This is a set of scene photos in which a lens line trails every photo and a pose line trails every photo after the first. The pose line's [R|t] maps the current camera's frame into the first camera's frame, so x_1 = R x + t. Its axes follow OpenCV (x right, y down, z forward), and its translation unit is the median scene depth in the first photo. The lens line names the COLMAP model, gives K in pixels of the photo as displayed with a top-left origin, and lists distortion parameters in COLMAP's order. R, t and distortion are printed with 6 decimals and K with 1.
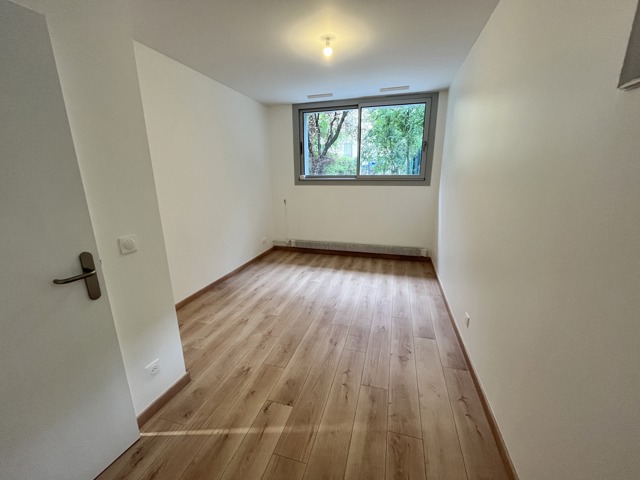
lens RADIAL K [[256.9, 0, 319.3], [0, 256.9, 239.7], [0, 0, 1]] dist [0.000167, -0.001086]
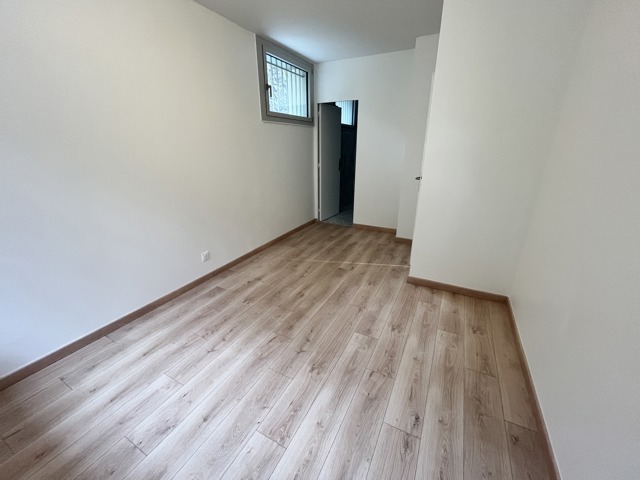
lens RADIAL K [[256.9, 0, 318.3], [0, 256.9, 240.1], [0, 0, 1]] dist [0.000167, -0.001086]
pose [[-0.979521, -0.053901, 0.193991, -0.214564], [0.066237, 0.823600, 0.563289, -0.405008], [-0.190133, 0.564603, -0.803164, 1.669295]]
